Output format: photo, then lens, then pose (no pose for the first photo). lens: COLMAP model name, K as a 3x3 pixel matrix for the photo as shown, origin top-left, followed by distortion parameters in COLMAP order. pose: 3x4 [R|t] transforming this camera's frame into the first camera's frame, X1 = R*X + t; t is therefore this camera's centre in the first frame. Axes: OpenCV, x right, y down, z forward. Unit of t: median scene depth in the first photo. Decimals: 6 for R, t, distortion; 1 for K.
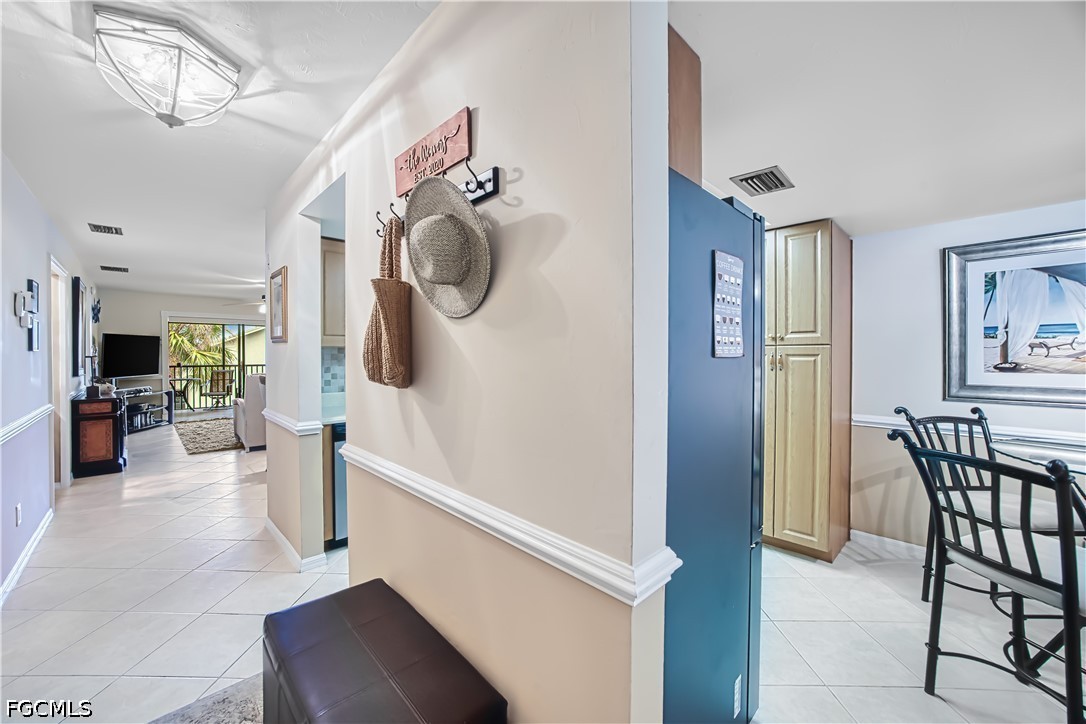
lens RADIAL K [[422.6, 0, 535.4], [0, 422.6, 355.1], [0, 0, 1]] dist [-0.012911, 0.004273]
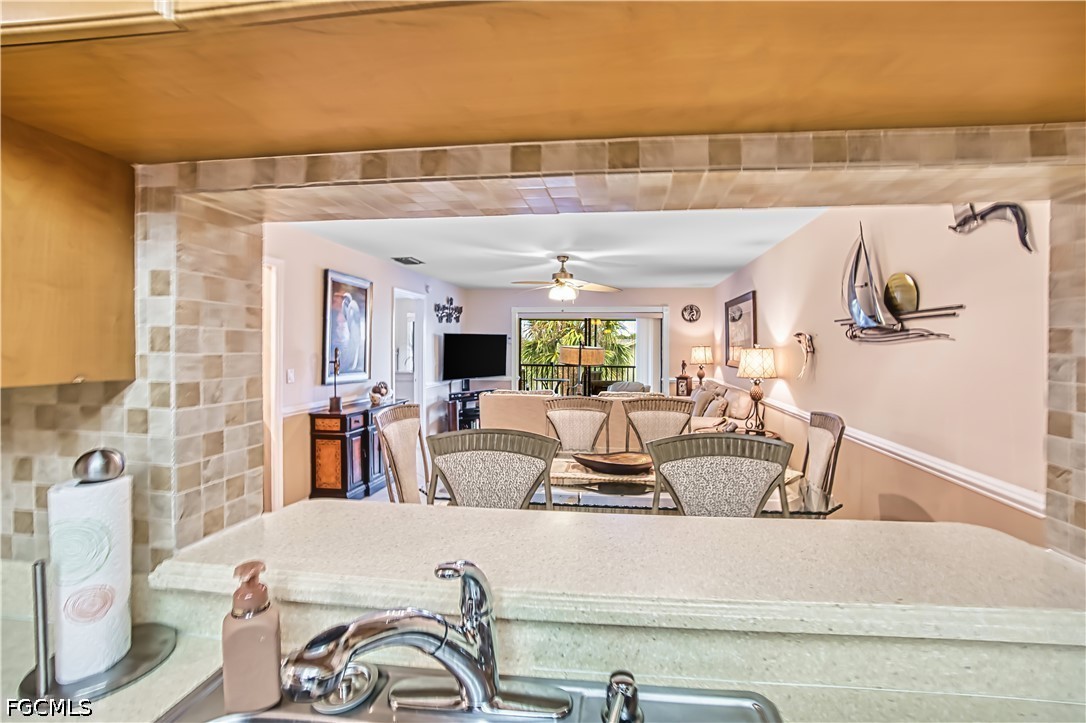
lens RADIAL K [[449.6, 0, 581.7], [0, 449.6, 344.8], [0, 0, 1]] dist [-0.026198, 0.007450]
pose [[0.638056, 0.002215, -0.769987, -0.110803], [-0.011340, 0.999914, -0.006521, -0.054183], [0.769906, 0.012892, 0.638027, 1.491952]]
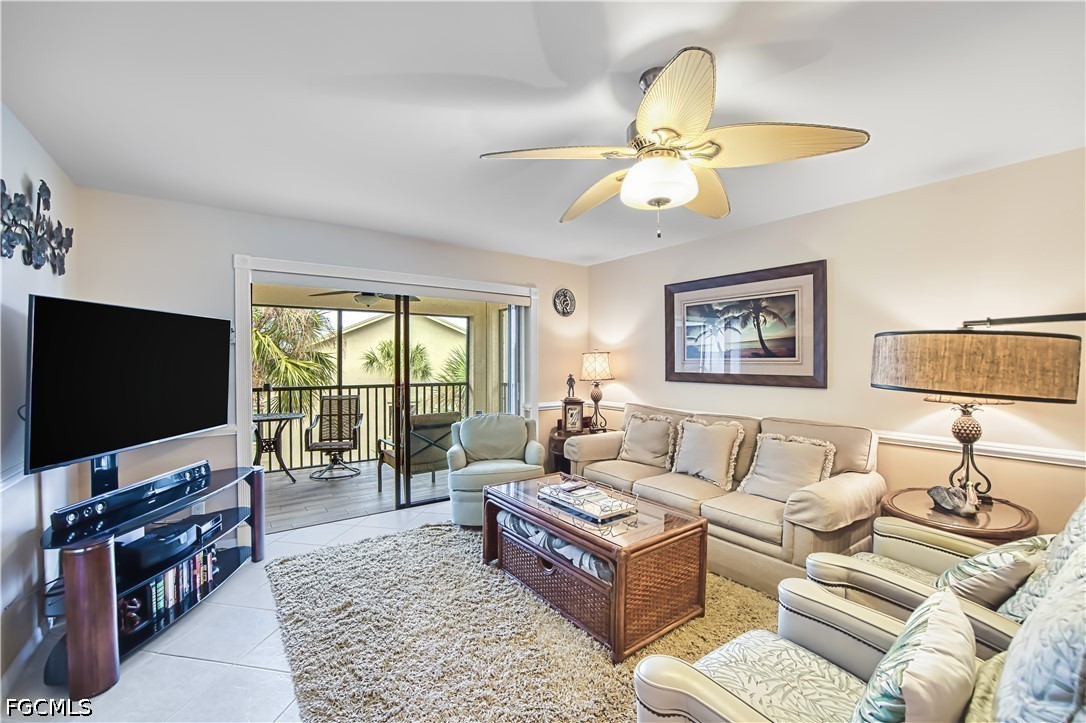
lens RADIAL K [[440.1, 0, 532.4], [0, 440.1, 365.7], [0, 0, 1]] dist [-0.024008, 0.001274]
pose [[0.991507, 0.005304, -0.129944, -1.808829], [-0.004634, 0.999974, 0.005458, -0.025240], [0.129969, -0.004809, 0.991506, 2.035993]]
